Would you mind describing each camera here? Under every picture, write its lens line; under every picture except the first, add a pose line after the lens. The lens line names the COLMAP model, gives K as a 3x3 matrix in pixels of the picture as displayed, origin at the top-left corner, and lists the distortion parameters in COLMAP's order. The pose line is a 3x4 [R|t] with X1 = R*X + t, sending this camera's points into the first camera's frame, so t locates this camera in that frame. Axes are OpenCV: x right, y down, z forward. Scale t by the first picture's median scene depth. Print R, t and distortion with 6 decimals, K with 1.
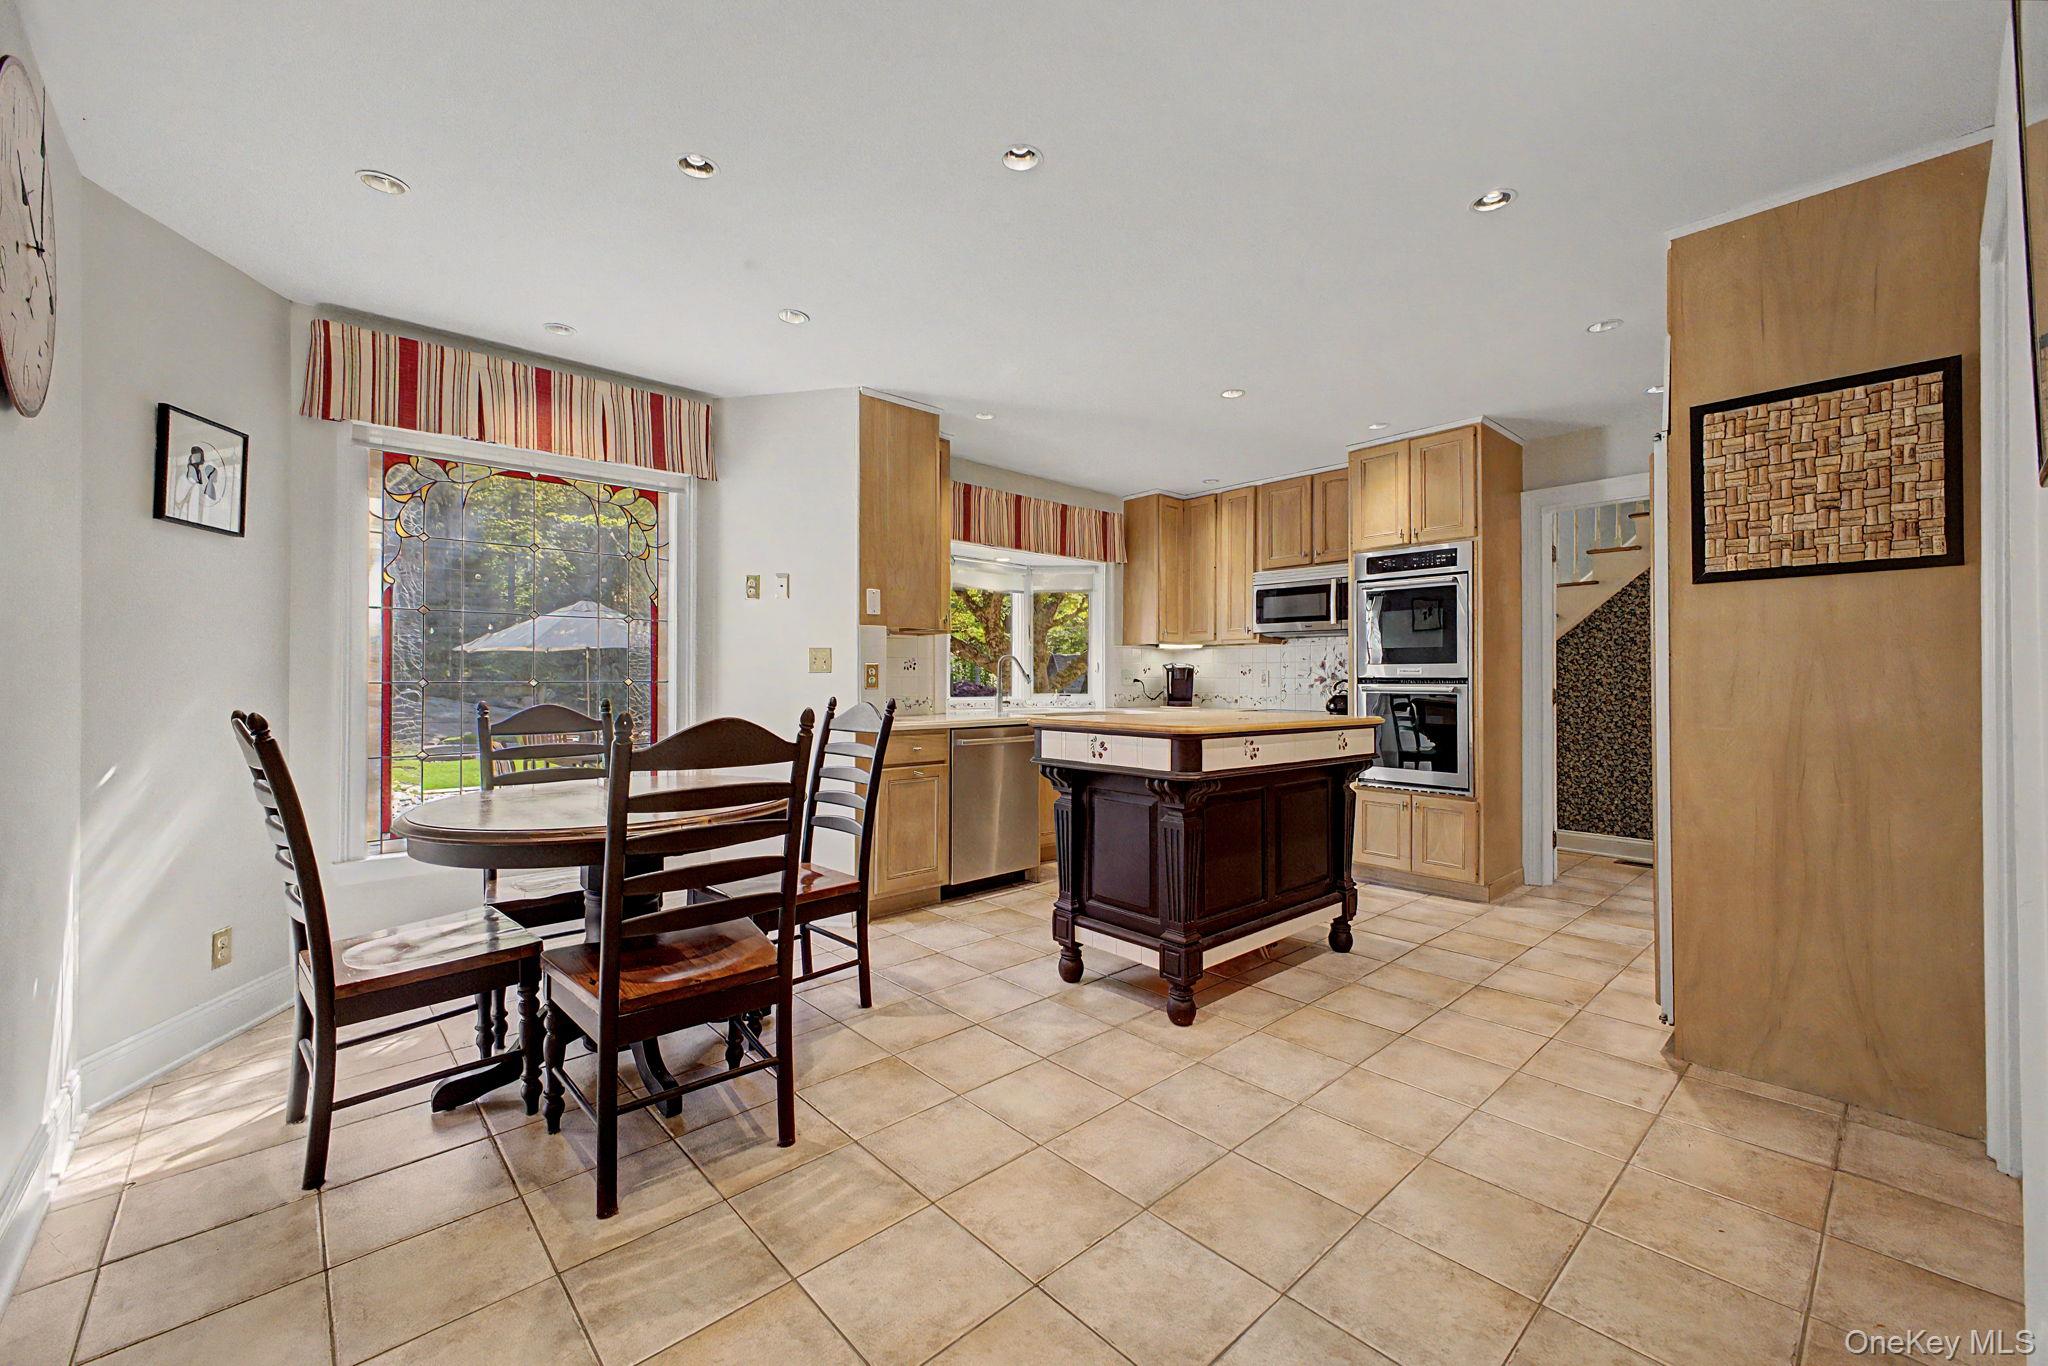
lens RADIAL K [[816.4, 0, 1020.6], [0, 816.4, 678.5], [0, 0, 1]] dist [0.014038, -0.000172]
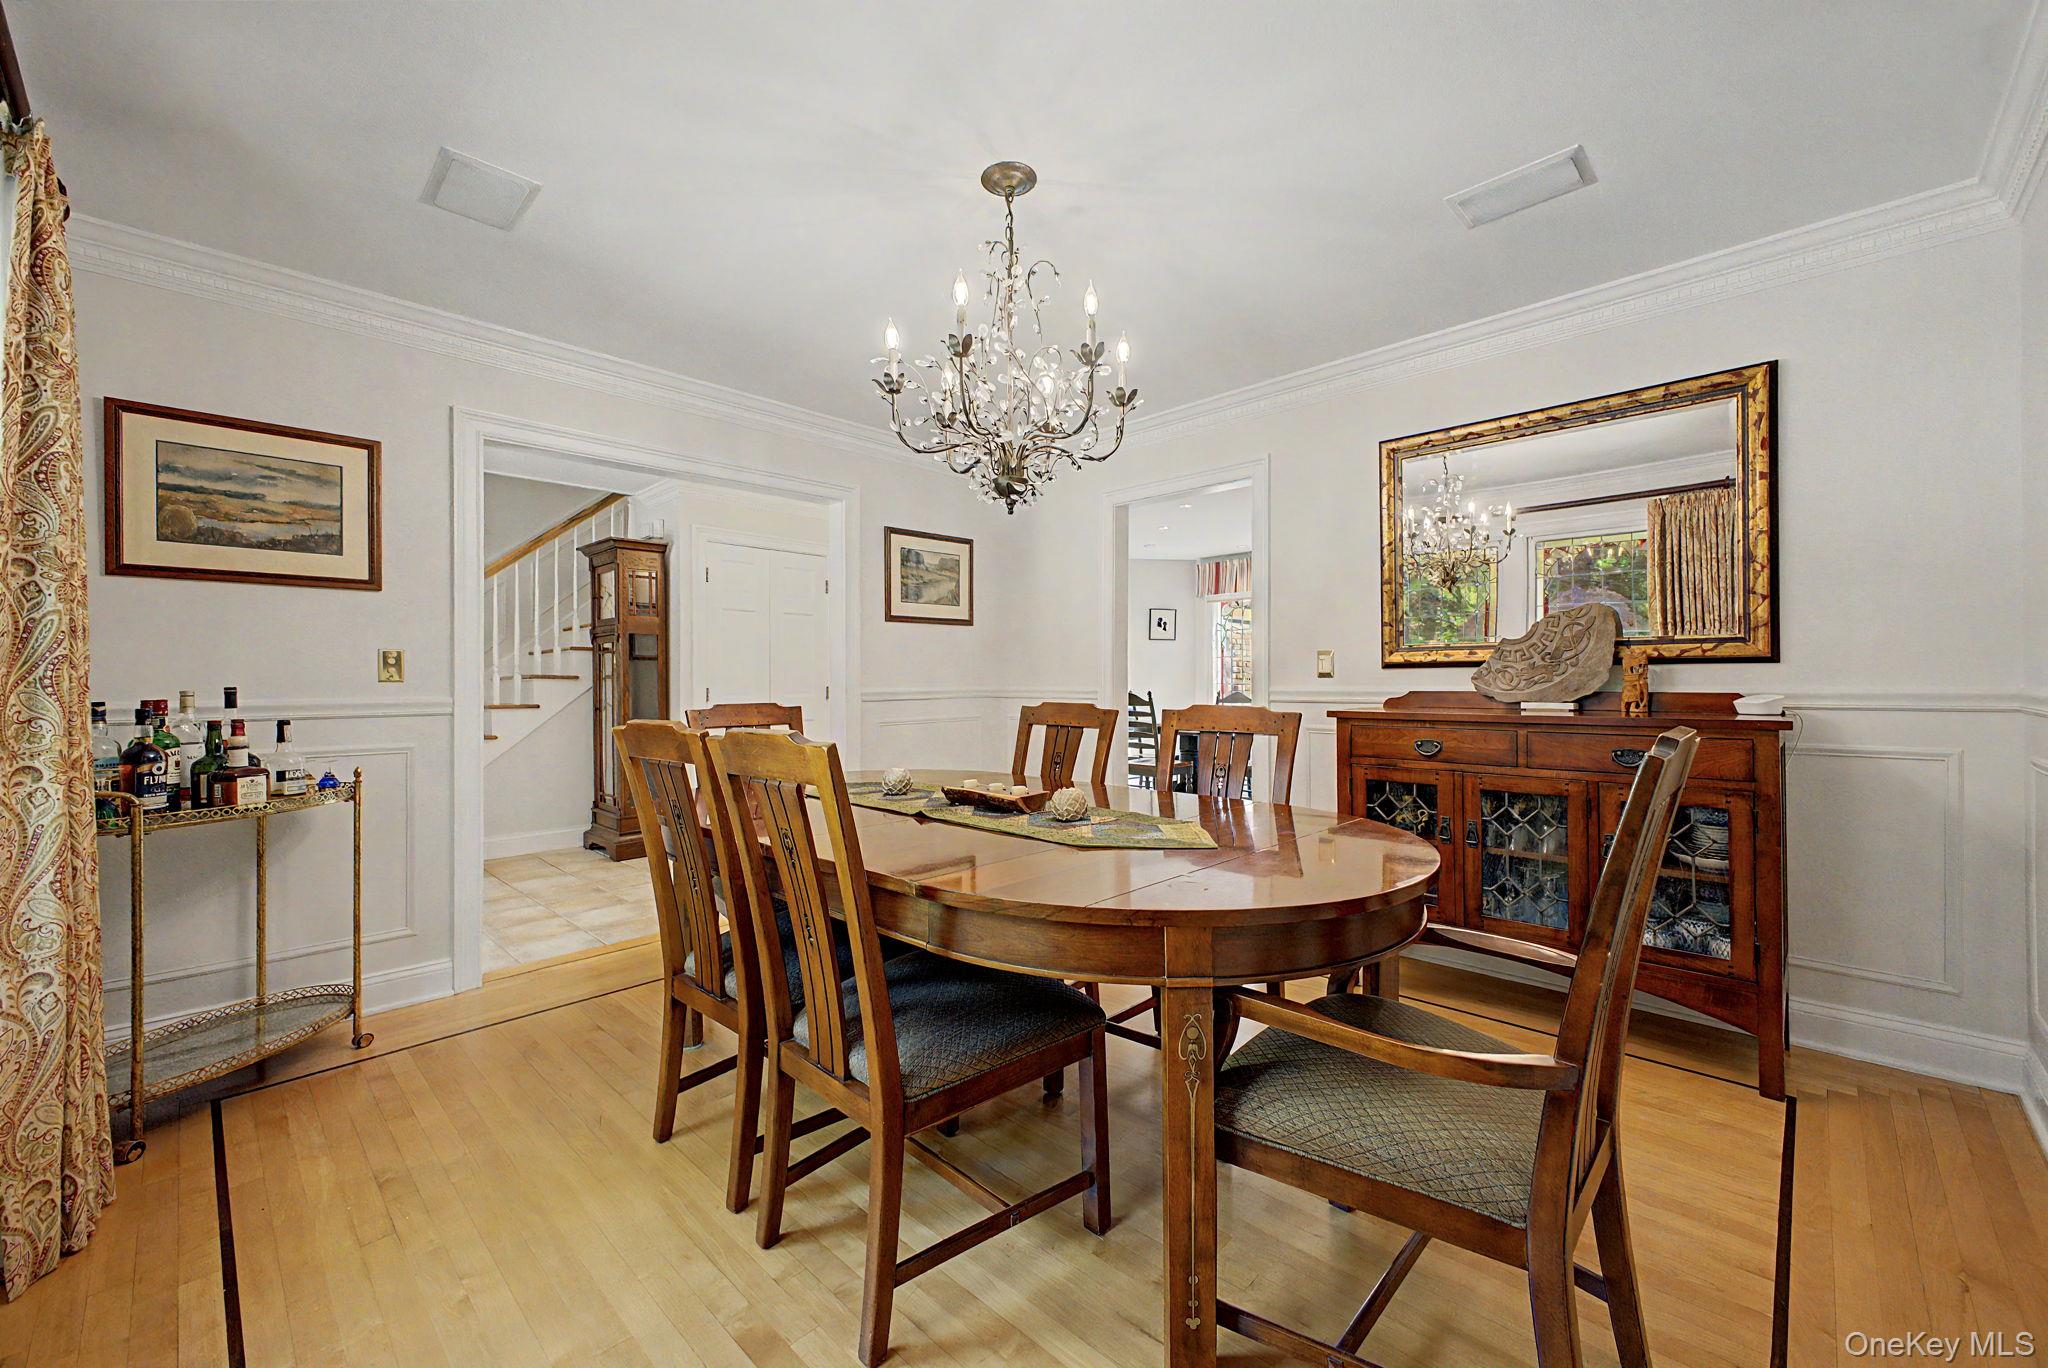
lens RADIAL K [[816.4, 0, 1020.6], [0, 816.4, 679.5], [0, 0, 1]] dist [0.014038, -0.000172]
pose [[0.062778, -0.008720, -0.997989, 2.048468], [0.007798, 0.999936, -0.008246, 0.009099], [0.997997, -0.007264, 0.062842, 0.150379]]
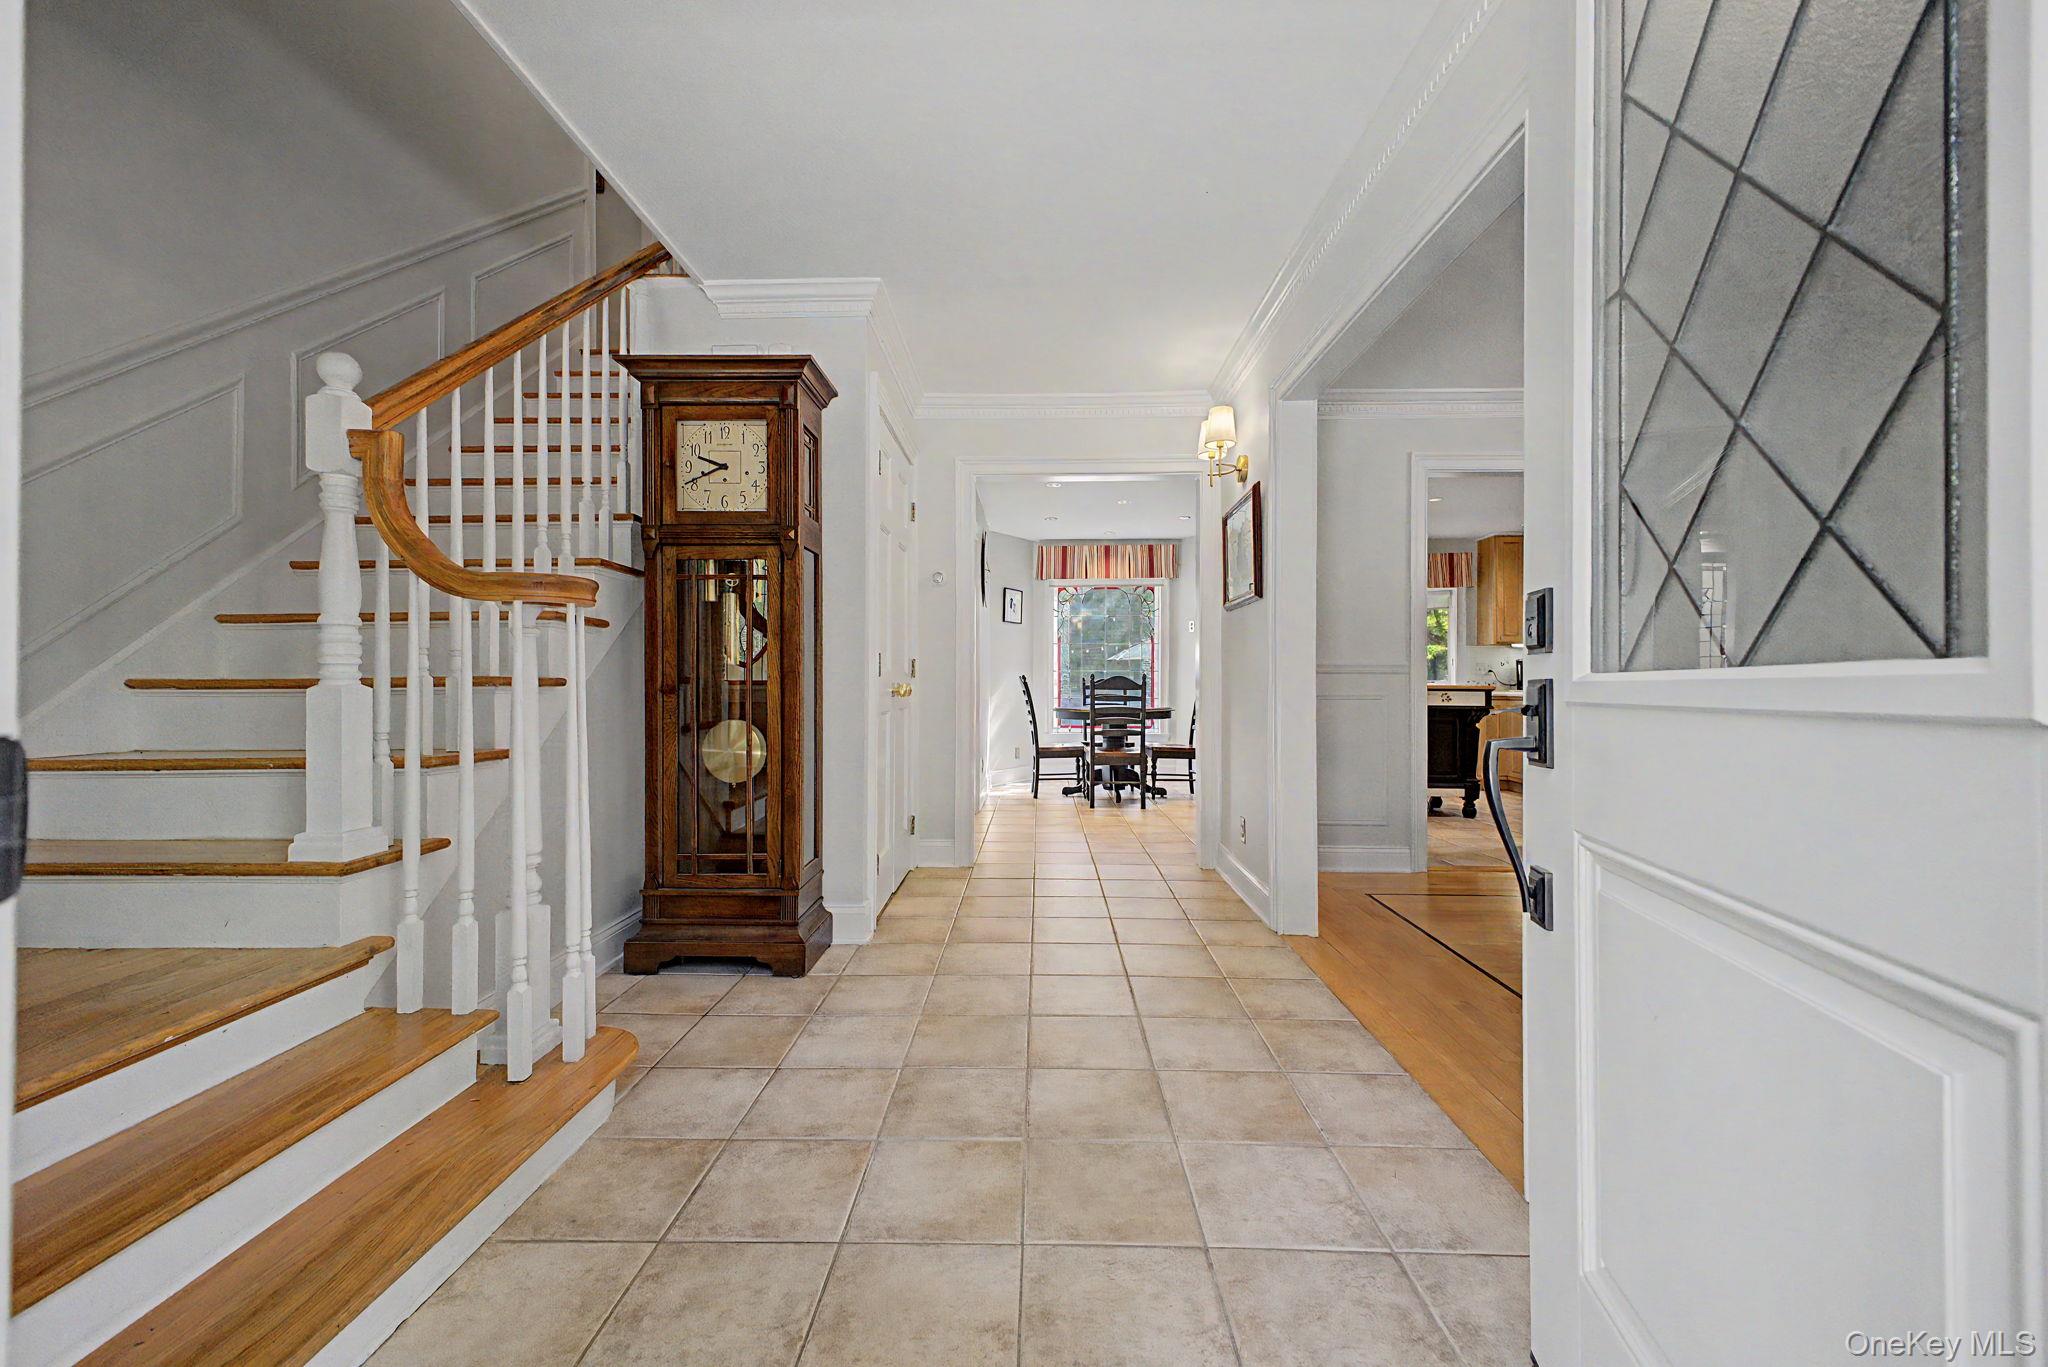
lens RADIAL K [[816.4, 0, 1020.6], [0, 816.4, 679.0], [0, 0, 1]] dist [0.014038, -0.000172]
pose [[0.724446, -0.005976, -0.689306, 1.055969], [0.001836, 0.999976, -0.006739, 0.051666], [0.689330, 0.003616, 0.724439, -1.105367]]
